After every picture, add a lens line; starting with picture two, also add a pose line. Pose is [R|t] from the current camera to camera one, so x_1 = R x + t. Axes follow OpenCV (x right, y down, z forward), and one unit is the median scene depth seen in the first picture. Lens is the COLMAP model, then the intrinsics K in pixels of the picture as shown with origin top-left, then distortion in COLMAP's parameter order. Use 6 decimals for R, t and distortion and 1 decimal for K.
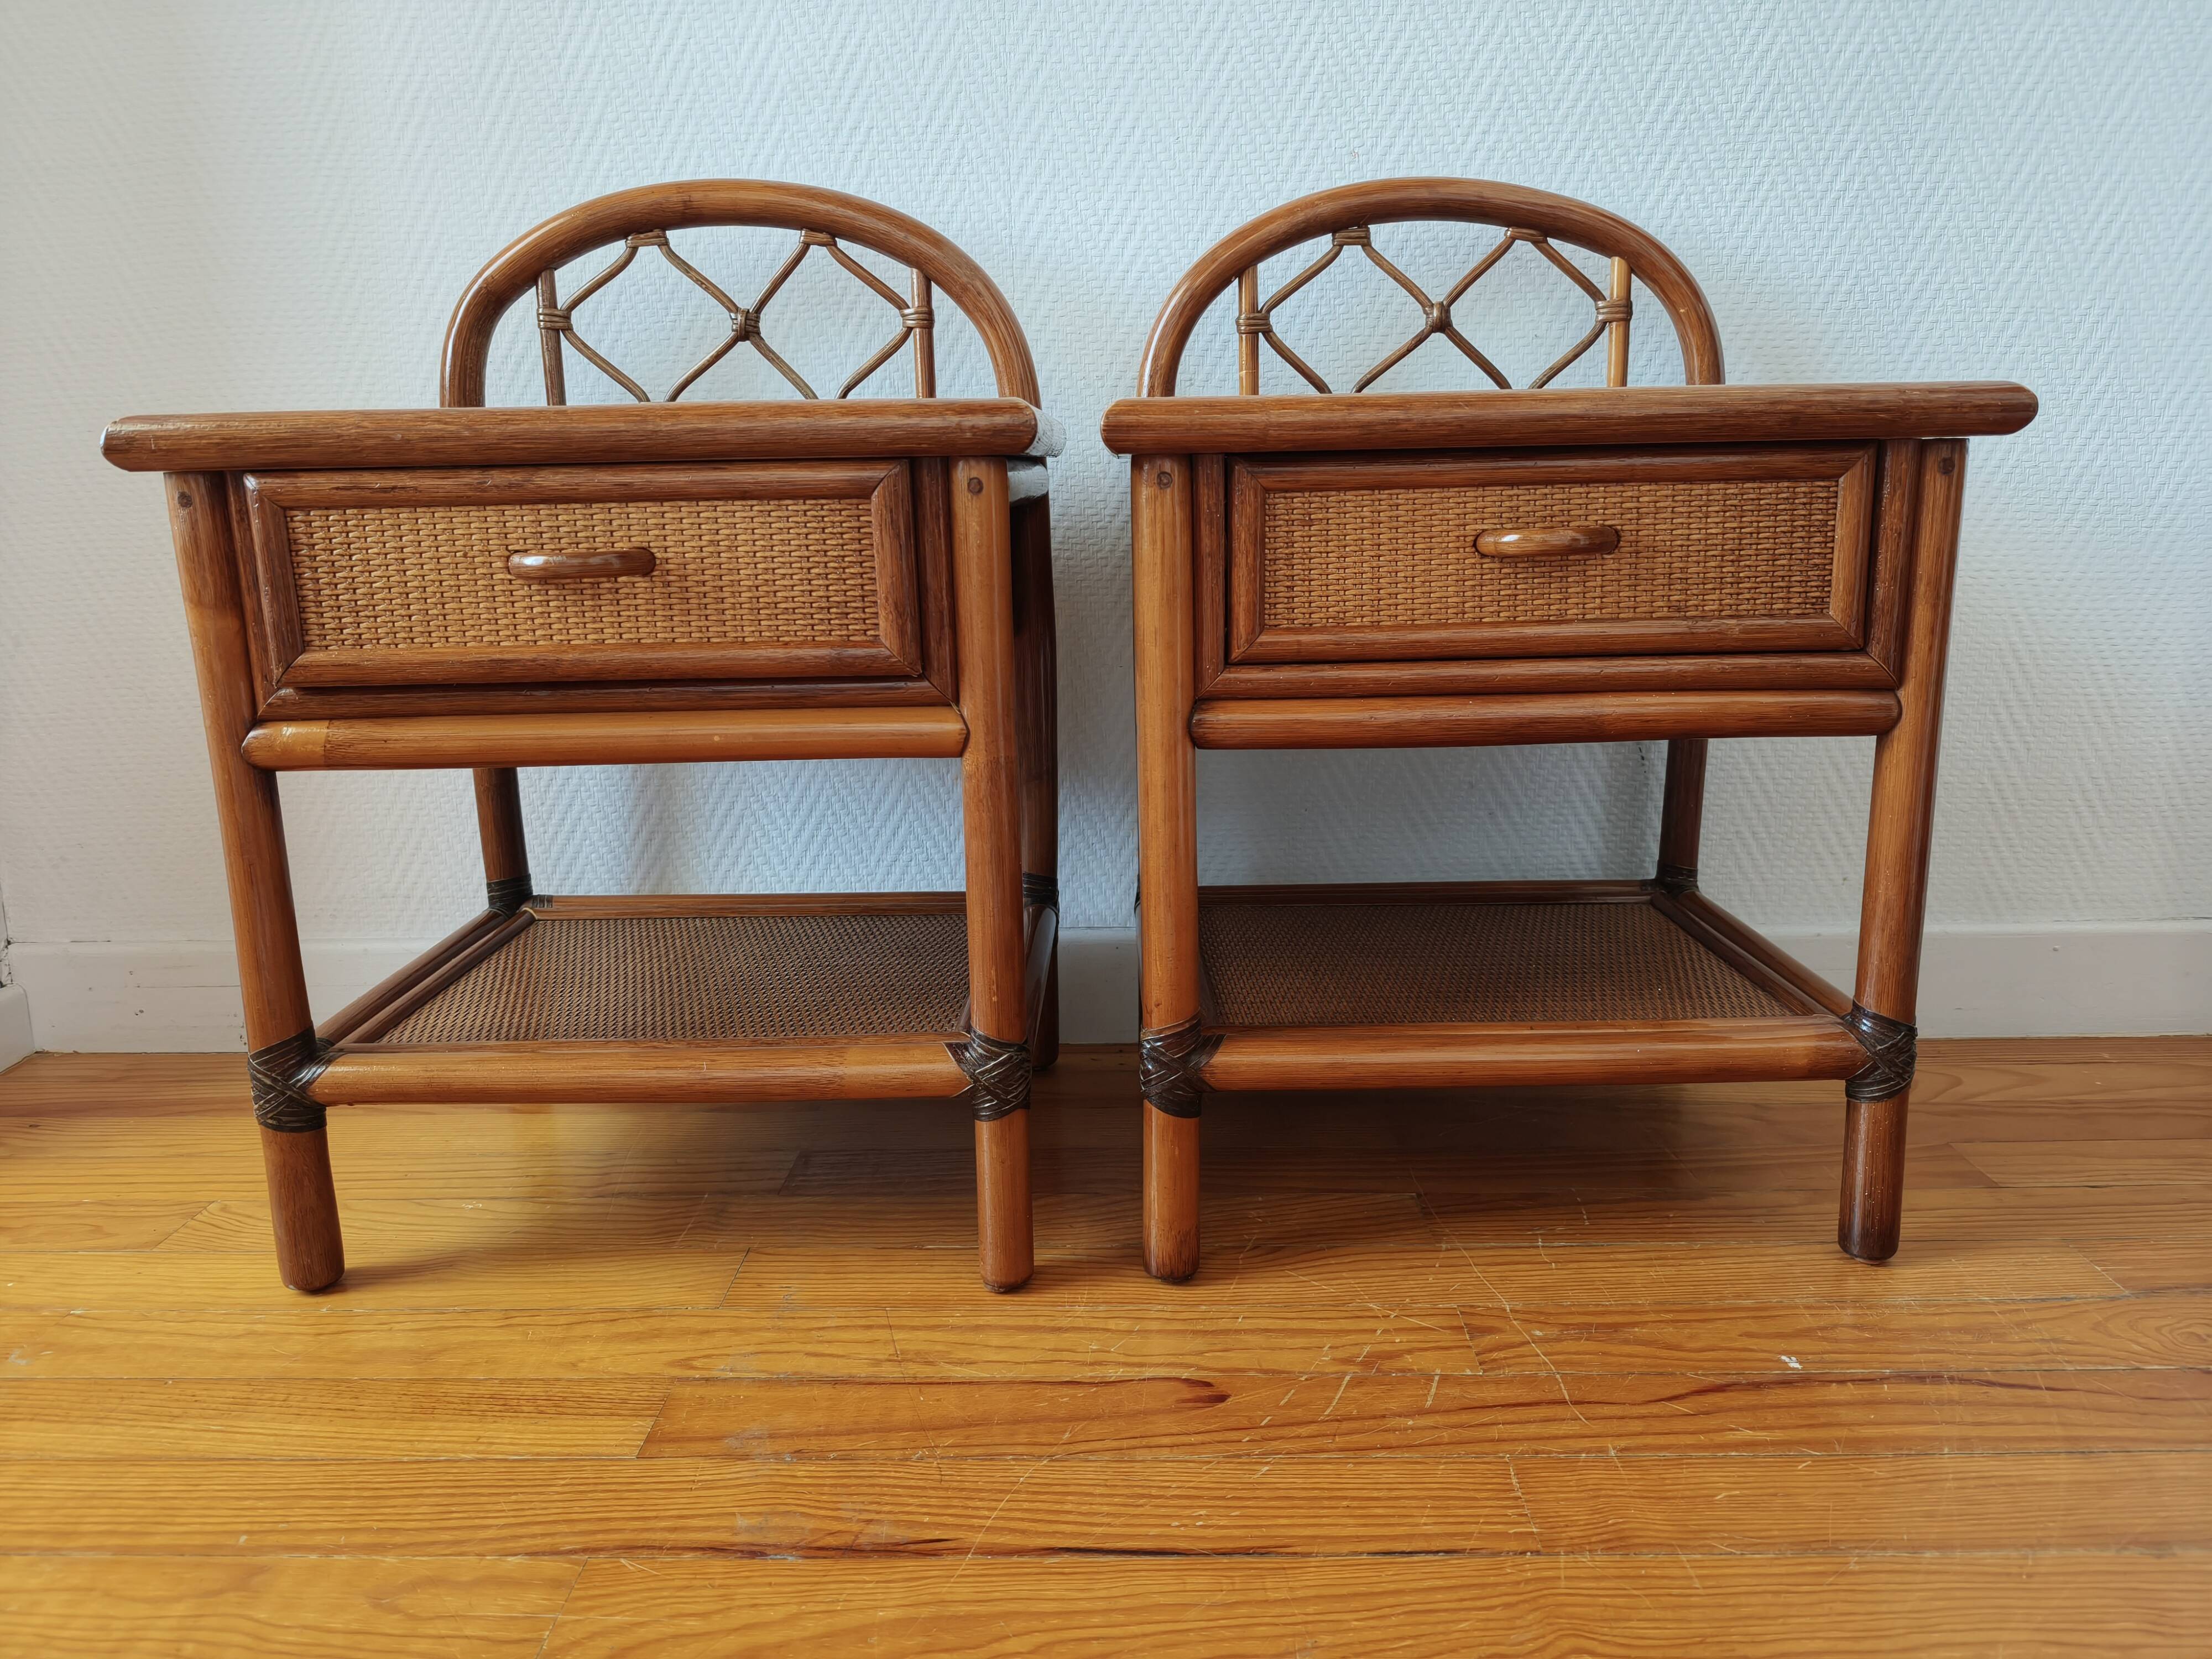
lens RADIAL K [[1541.1, 0, 1117.6], [0, 1541.1, 811.8], [0, 0, 1]] dist [-0.000322, -0.014712]
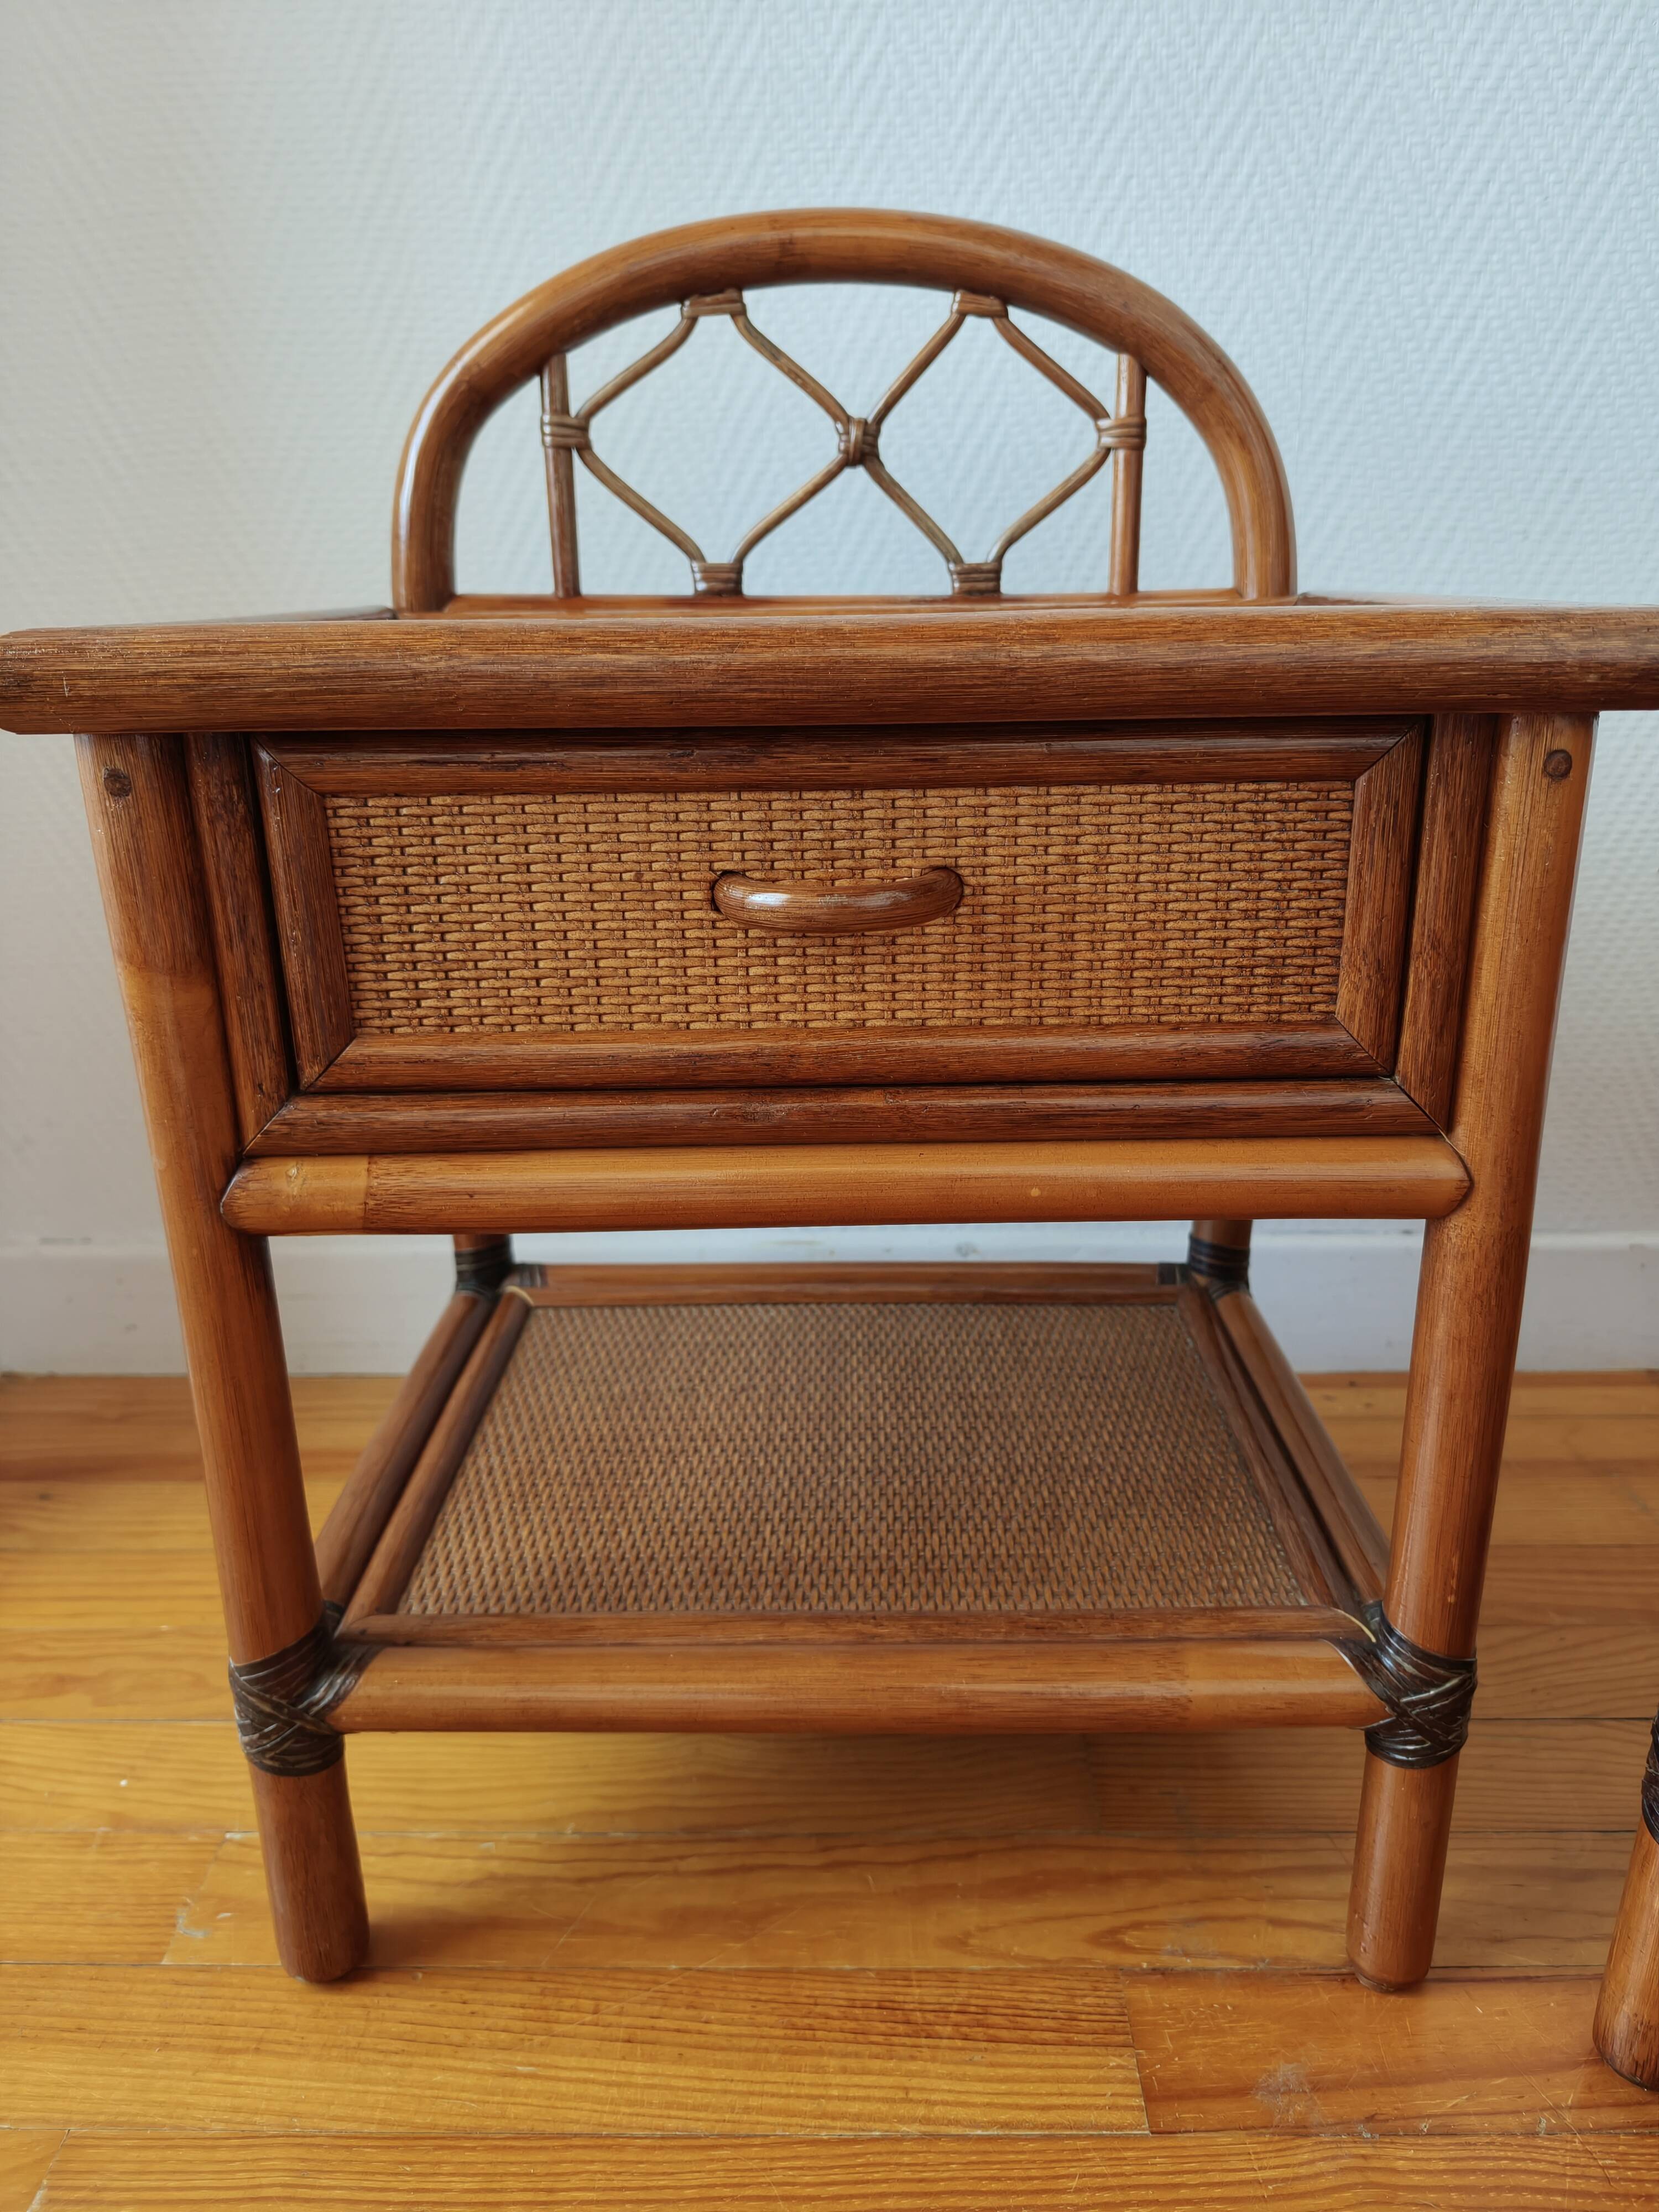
lens RADIAL K [[1566.9, 0, 850.0], [0, 1566.9, 1105.5], [0, 0, 1]] dist [-0.011722, -0.009234]
pose [[0.999962, 0.002888, 0.008266, -0.302379], [-0.003772, 0.994033, 0.109015, -0.087177], [-0.007902, -0.109042, 0.994006, 0.221023]]
